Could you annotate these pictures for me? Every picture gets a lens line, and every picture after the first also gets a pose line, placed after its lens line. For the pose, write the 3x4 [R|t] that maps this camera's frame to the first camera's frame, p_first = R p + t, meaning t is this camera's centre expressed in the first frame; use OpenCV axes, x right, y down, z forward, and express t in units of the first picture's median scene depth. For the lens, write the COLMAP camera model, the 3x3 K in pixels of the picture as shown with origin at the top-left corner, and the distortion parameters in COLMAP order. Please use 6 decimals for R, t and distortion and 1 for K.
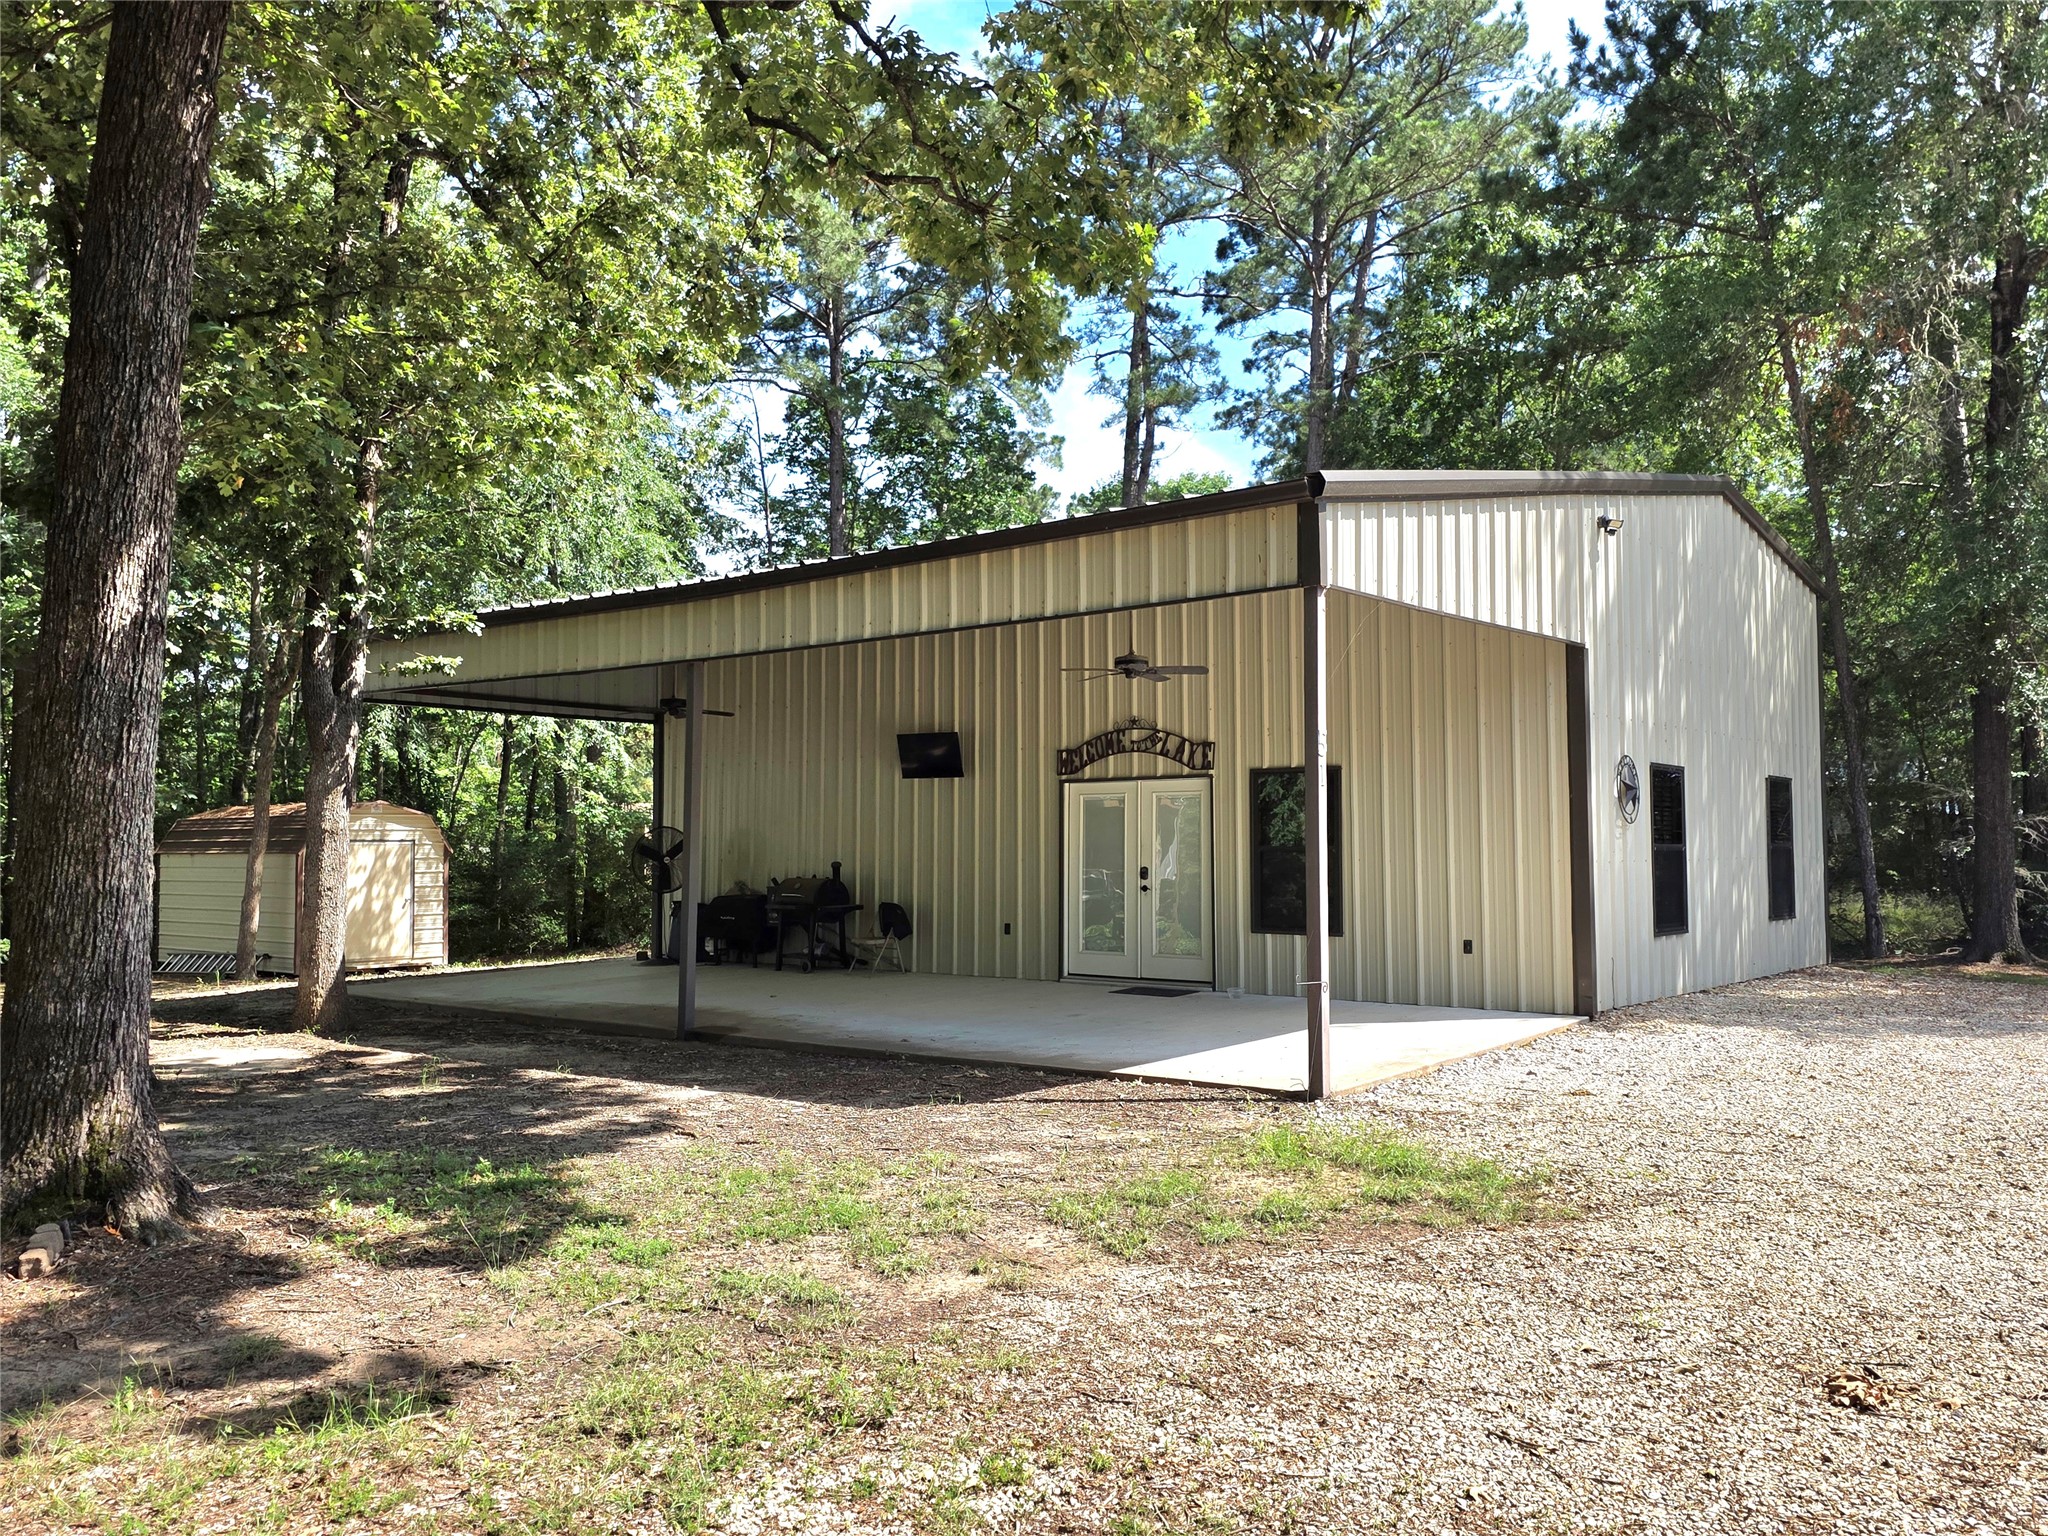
lens RADIAL K [[1633.9, 0, 1023.0], [0, 1633.9, 761.0], [0, 0, 1]] dist [0.075683, -0.070188]
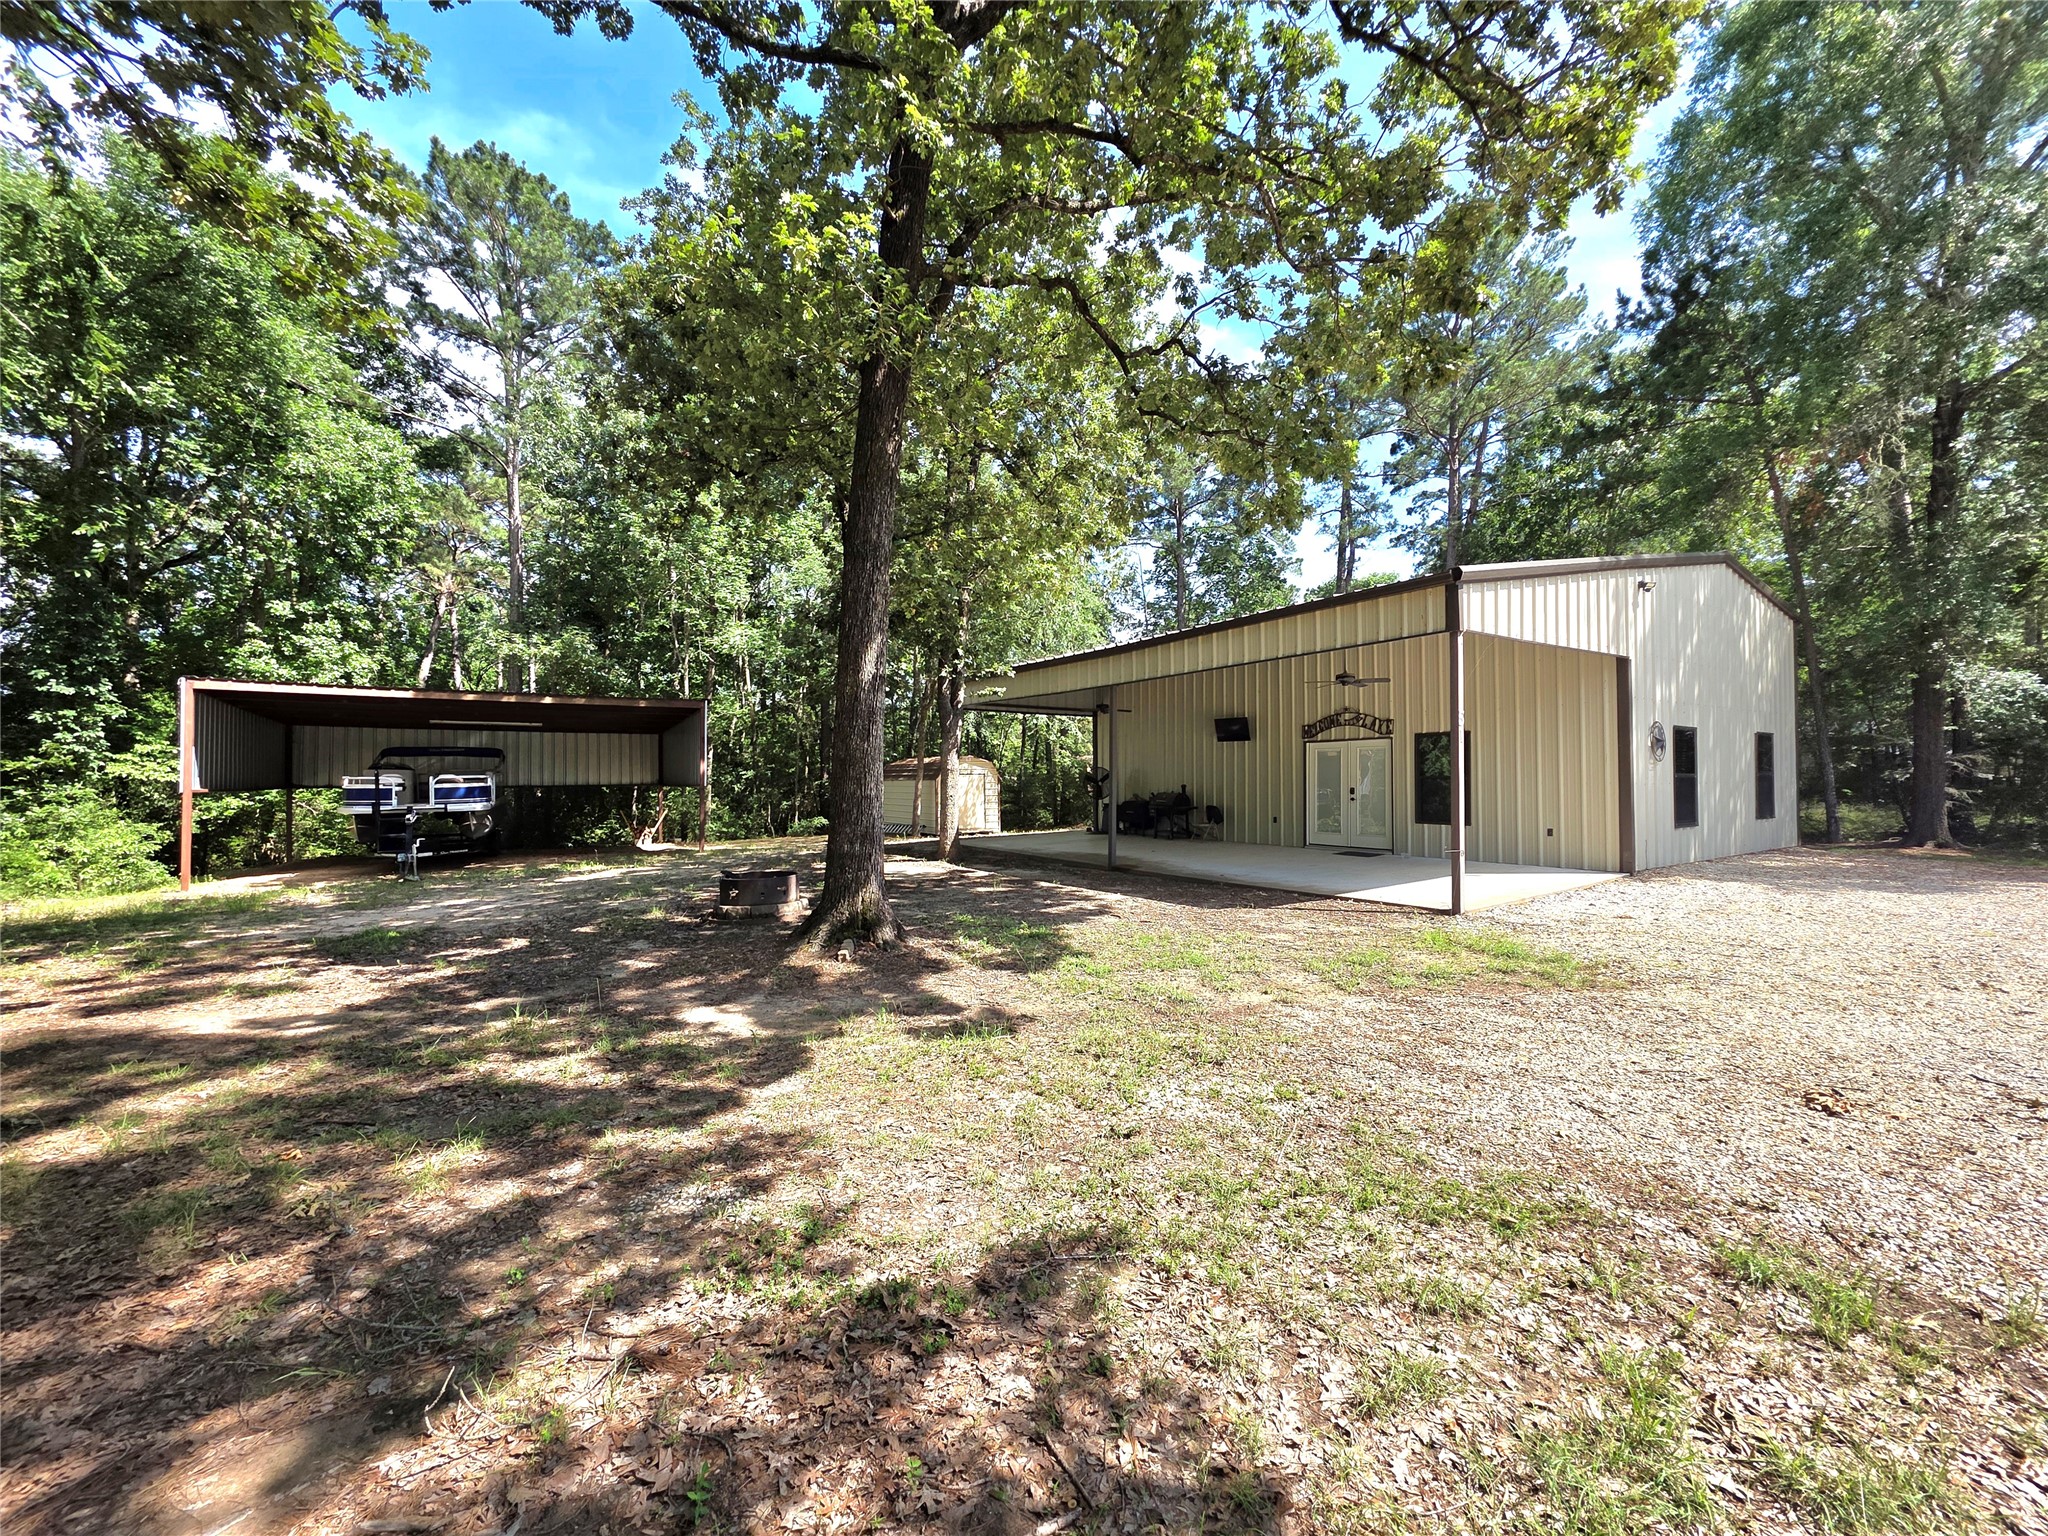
lens RADIAL K [[818.5, 0, 1025.9], [0, 818.5, 763.4], [0, 0, 1]] dist [0.008925, -0.000388]
pose [[0.955665, -0.006922, -0.294375, -0.006061], [0.017448, 0.999298, 0.033148, 0.000126], [0.293939, -0.036815, 0.955115, -0.002582]]
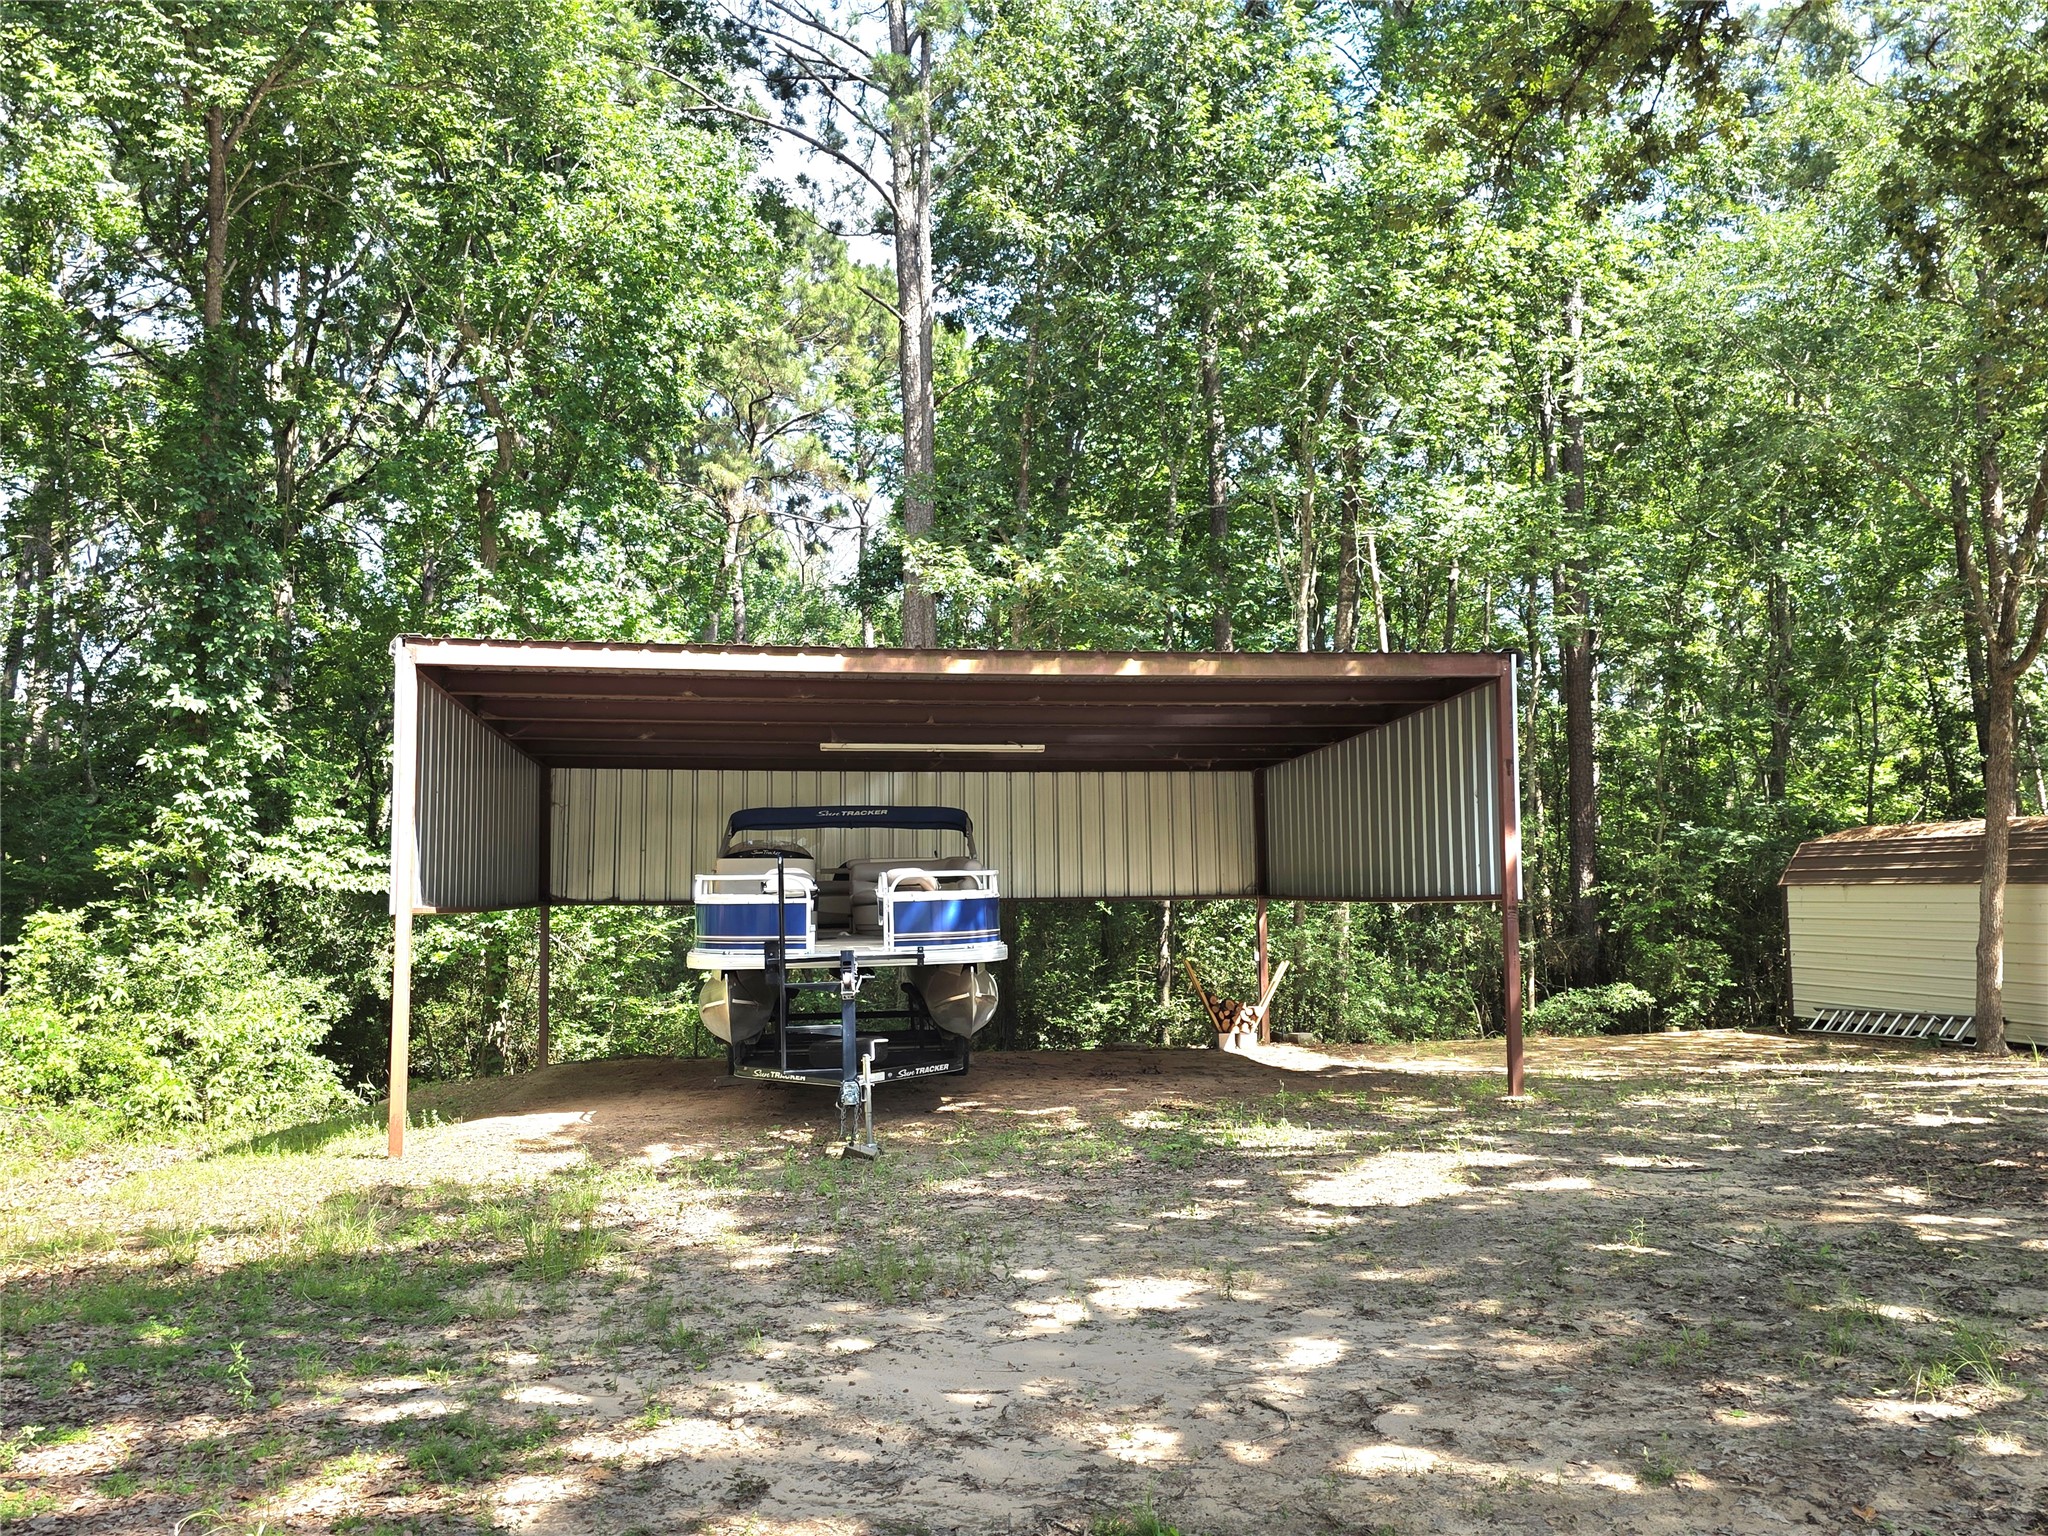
lens RADIAL K [[1674.3, 0, 1024.0], [0, 1674.3, 768.0], [0, 0, 1]] dist [0.080780, -0.072245]
pose [[0.762437, -0.050778, -0.645067, -0.416202], [0.039559, 0.998709, -0.031860, 0.014773], [0.645852, -0.001227, 0.763461, 0.177290]]
